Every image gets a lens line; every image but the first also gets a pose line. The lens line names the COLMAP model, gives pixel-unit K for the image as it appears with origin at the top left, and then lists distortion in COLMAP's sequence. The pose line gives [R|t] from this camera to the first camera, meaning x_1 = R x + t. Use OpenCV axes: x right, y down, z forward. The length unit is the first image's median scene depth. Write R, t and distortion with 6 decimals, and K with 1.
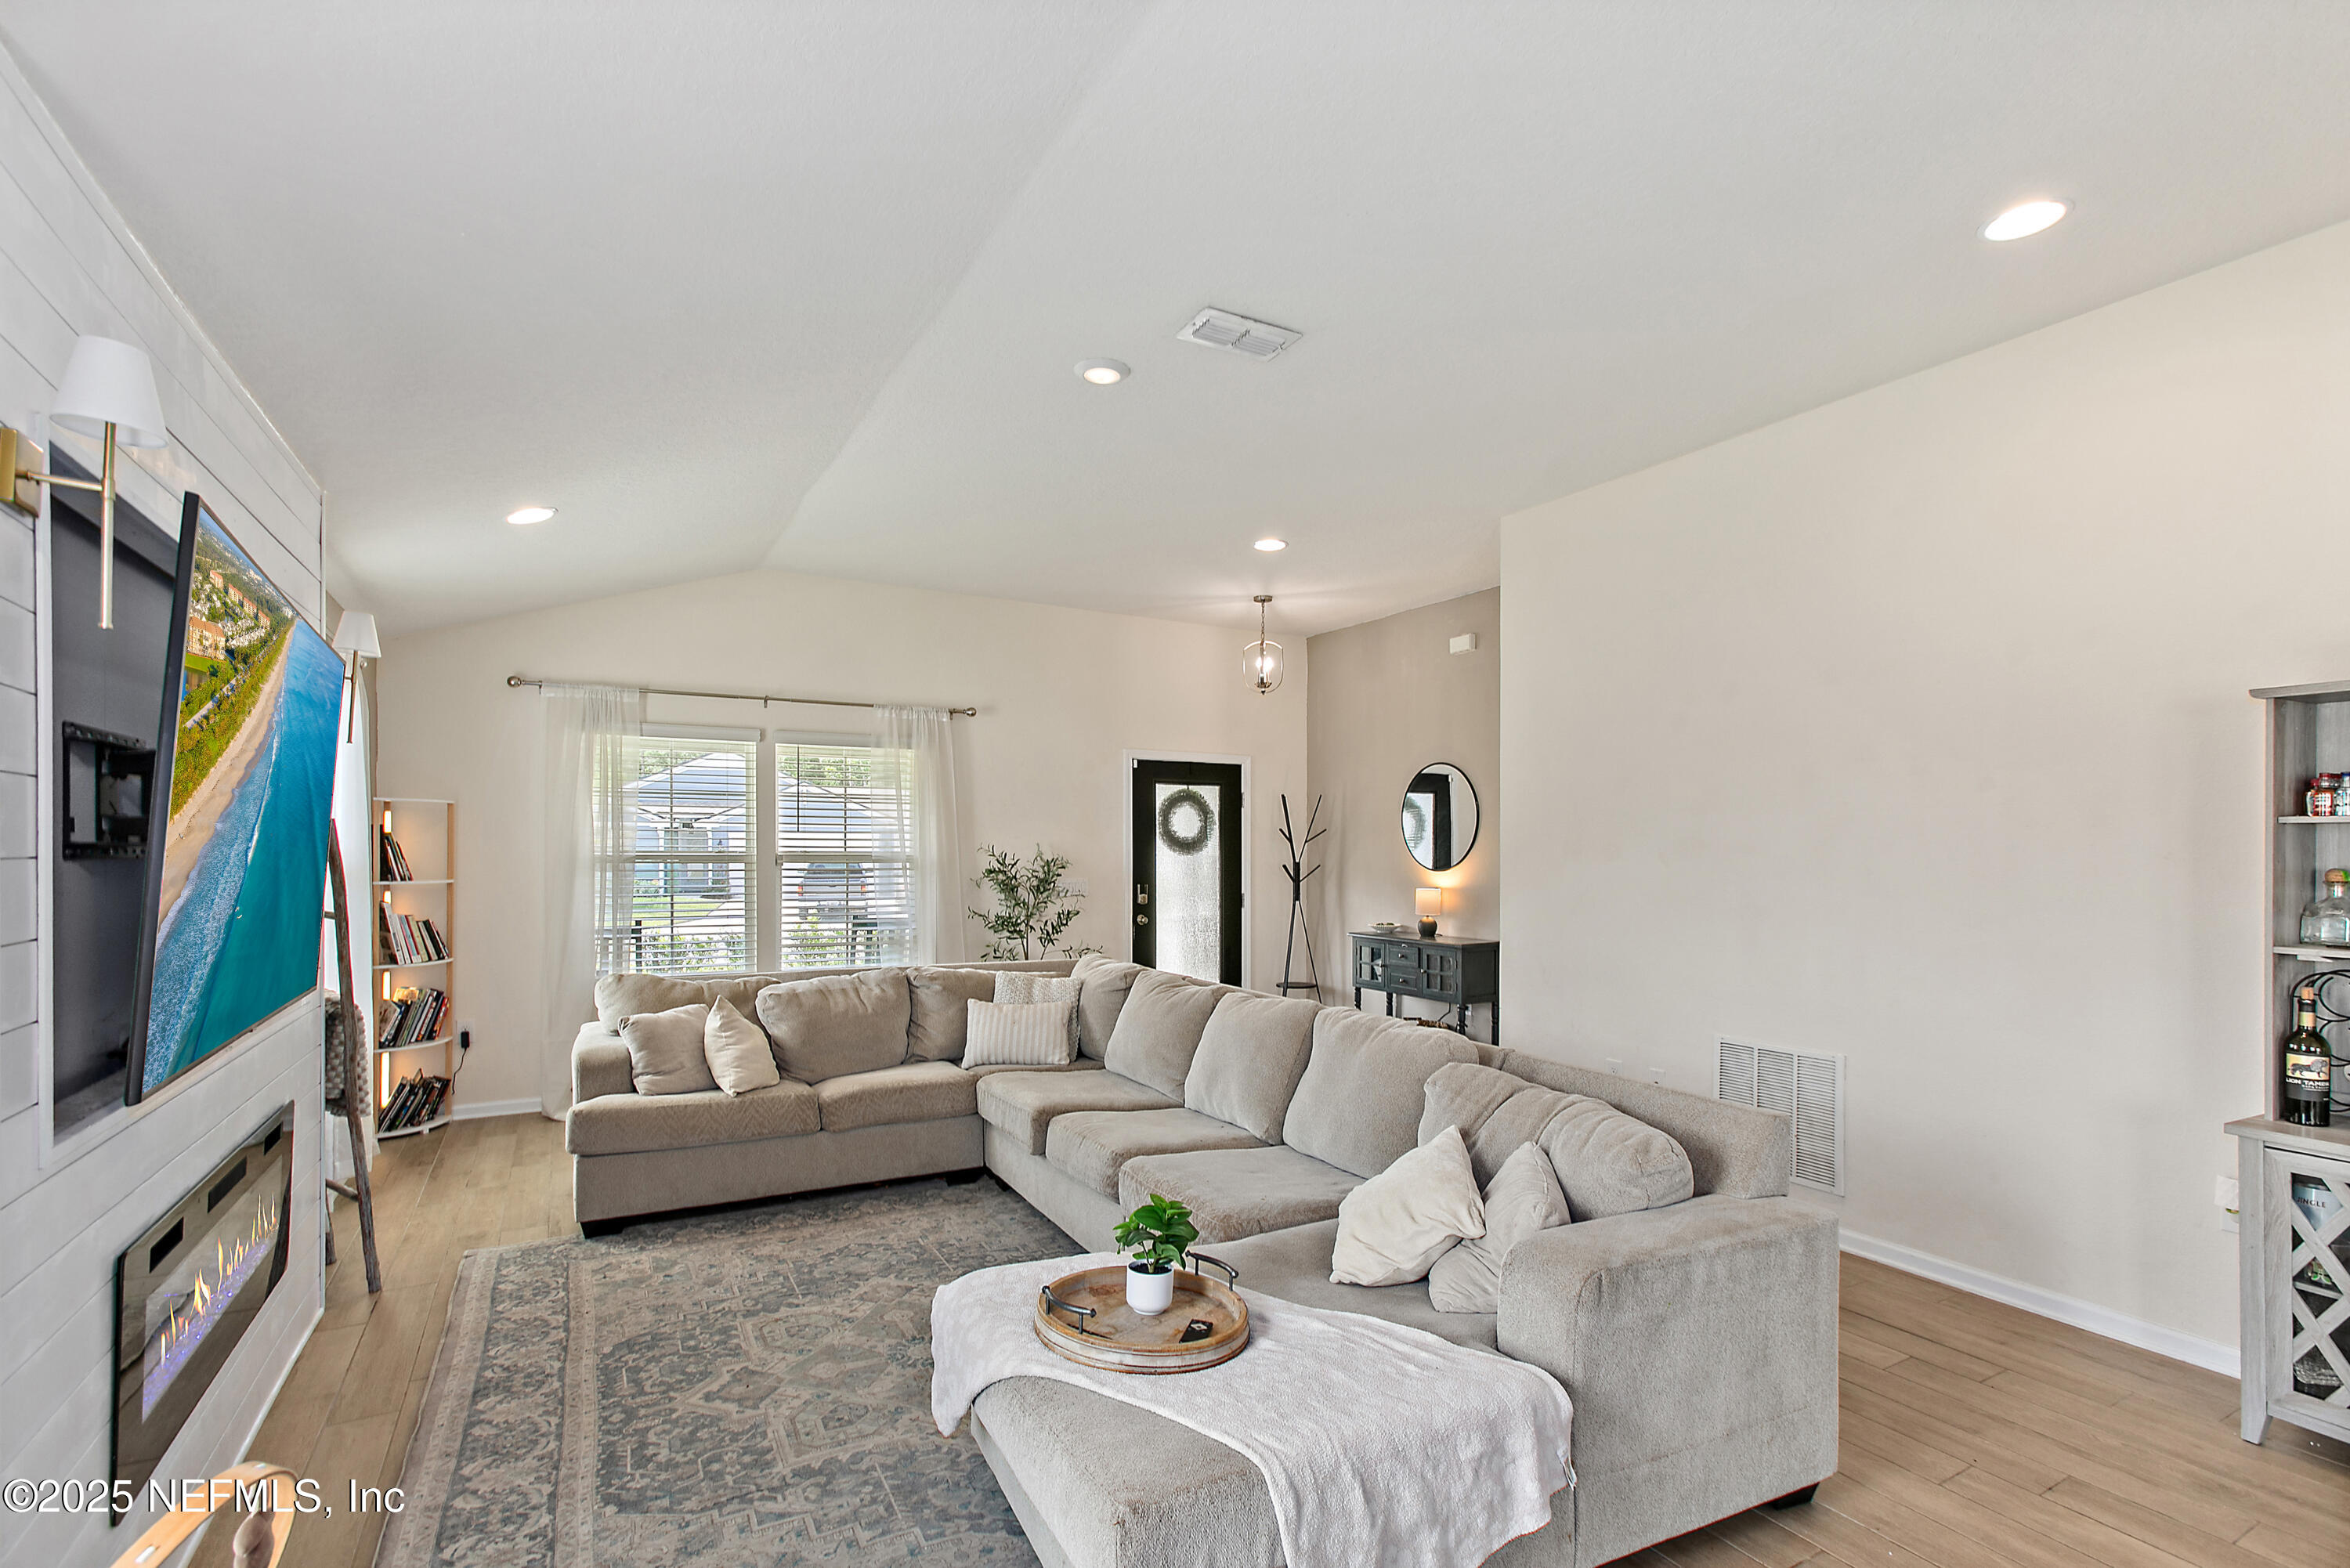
lens RADIAL K [[1049.9, 0, 1185.2], [0, 1049.9, 857.1], [0, 0, 1]] dist [-0.013491, 0.000316]
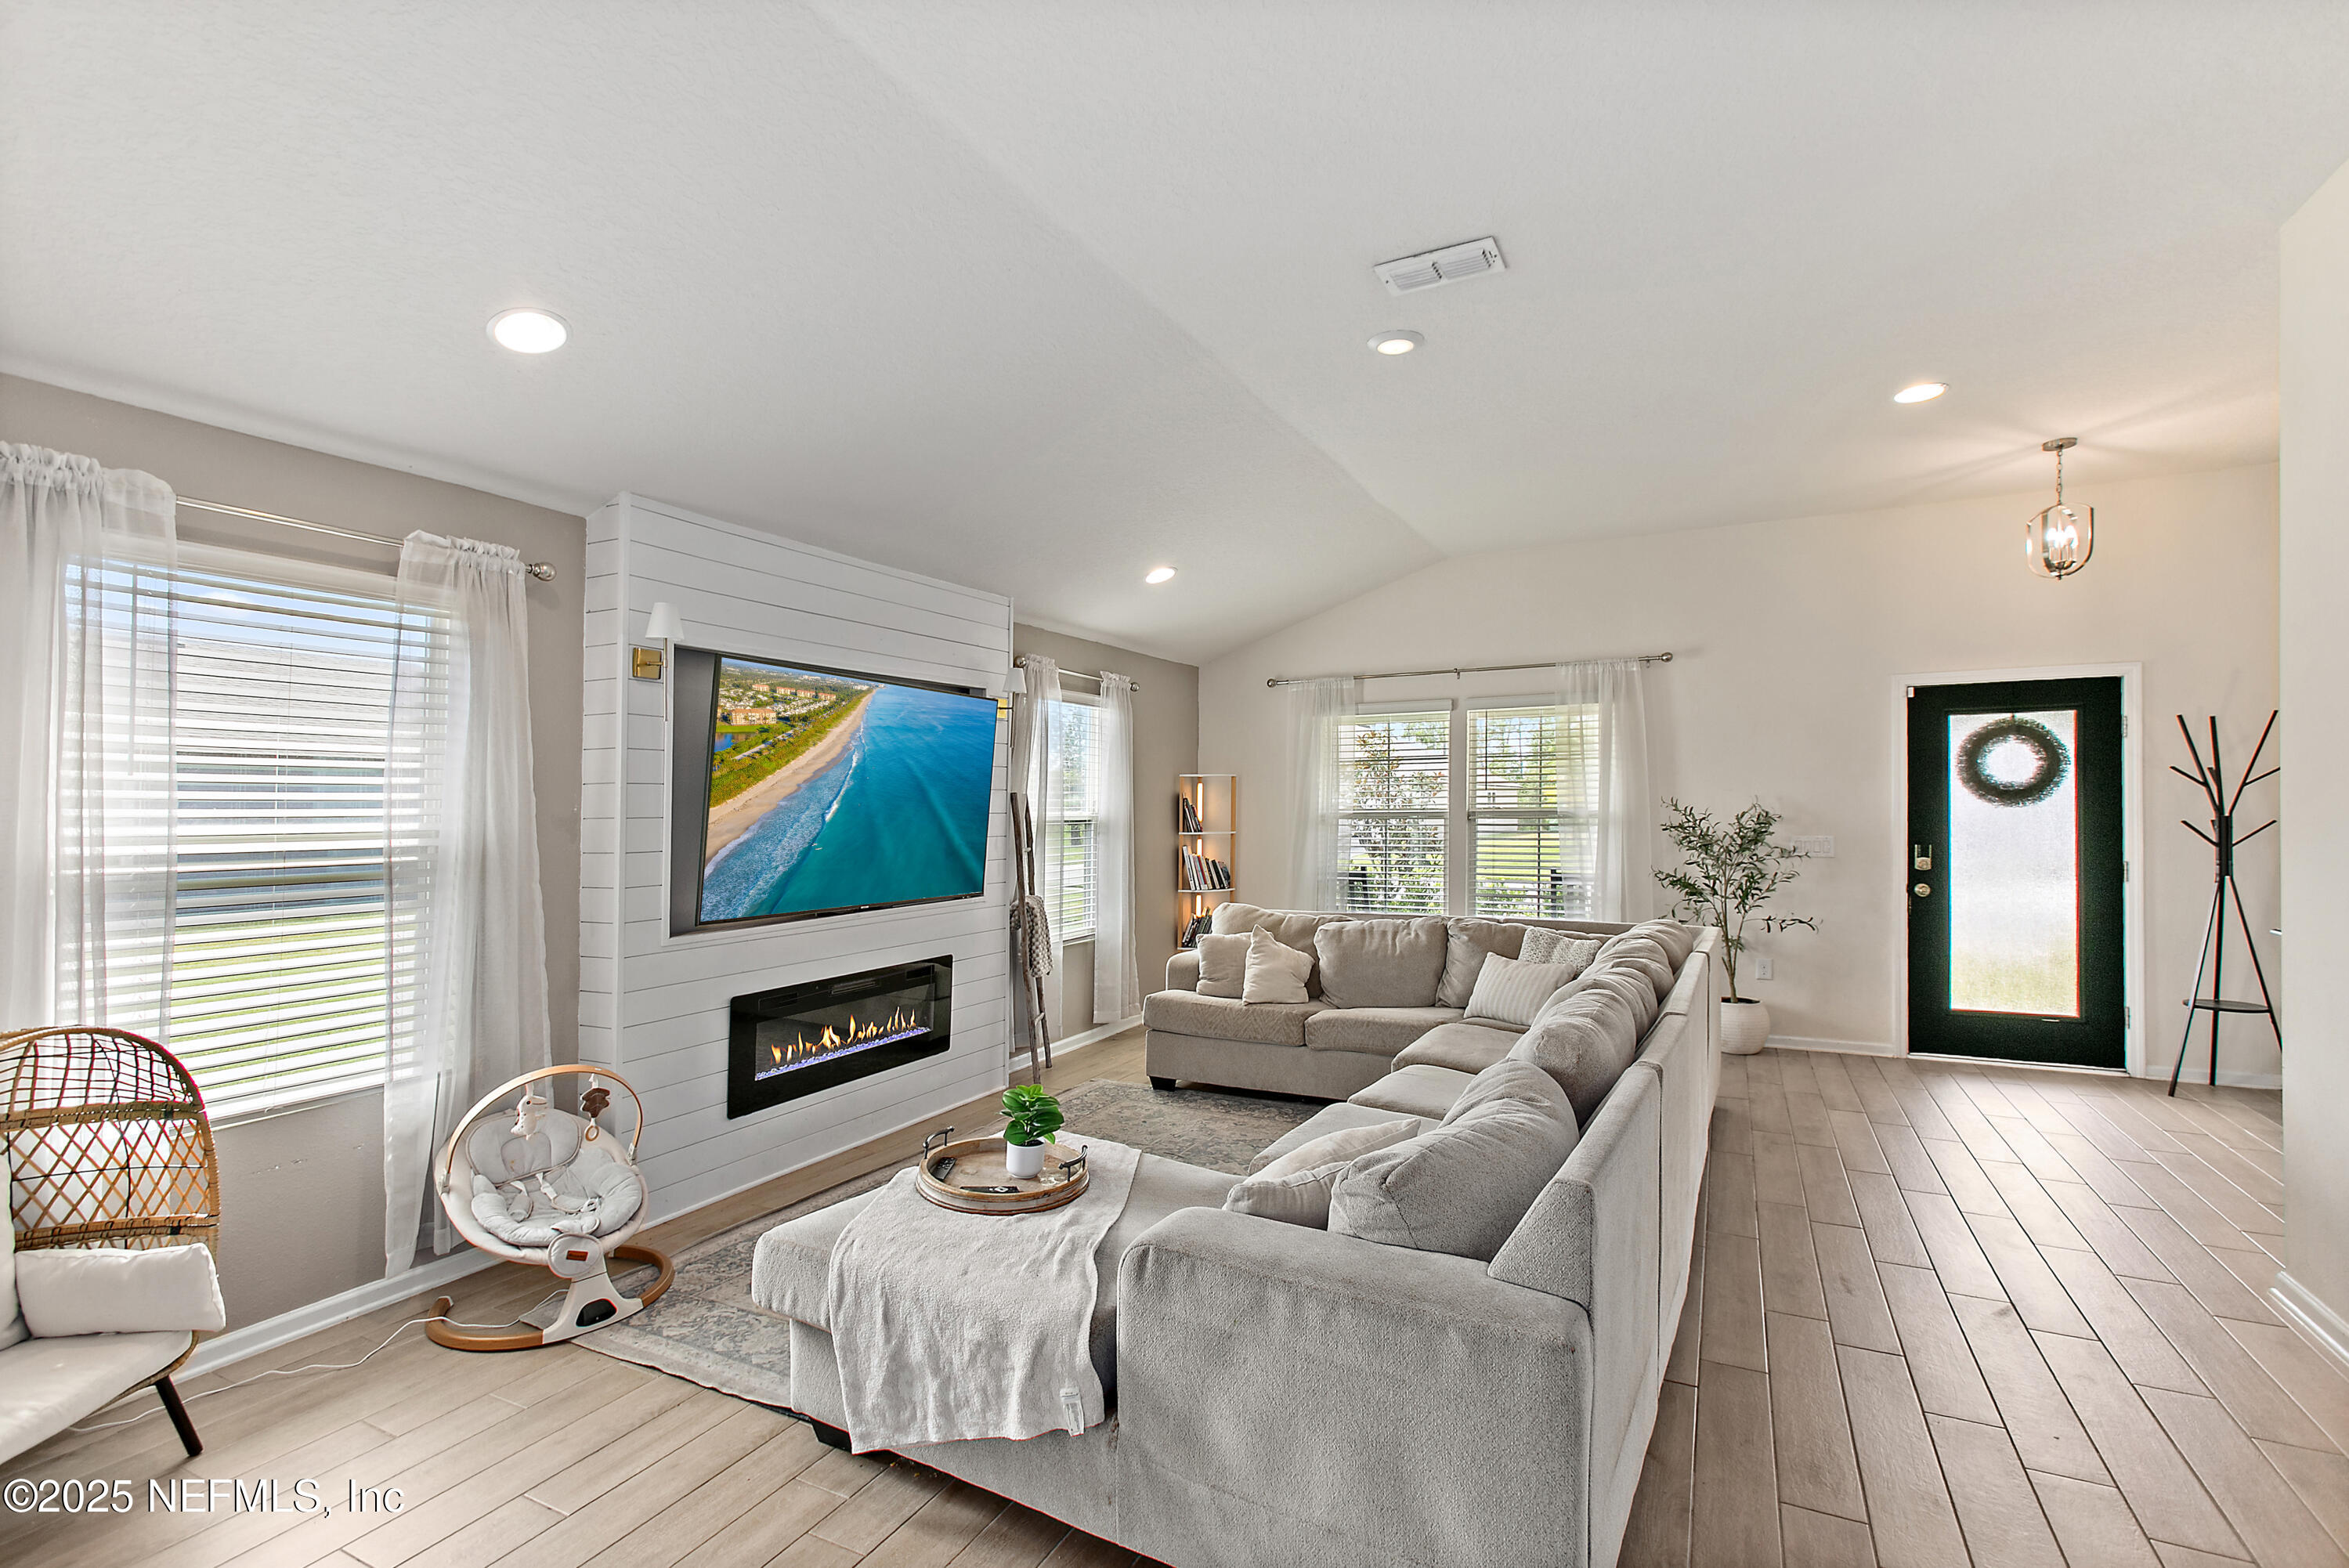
lens RADIAL K [[1092.1, 0, 1262.9], [0, 1092.1, 783.8], [0, 0, 1]] dist [0.000714, 0.000269]
pose [[0.575773, -0.025862, -0.817201, 0.422441], [0.006239, 0.999609, -0.027239, -0.001098], [0.817586, 0.010585, 0.575709, 0.162251]]
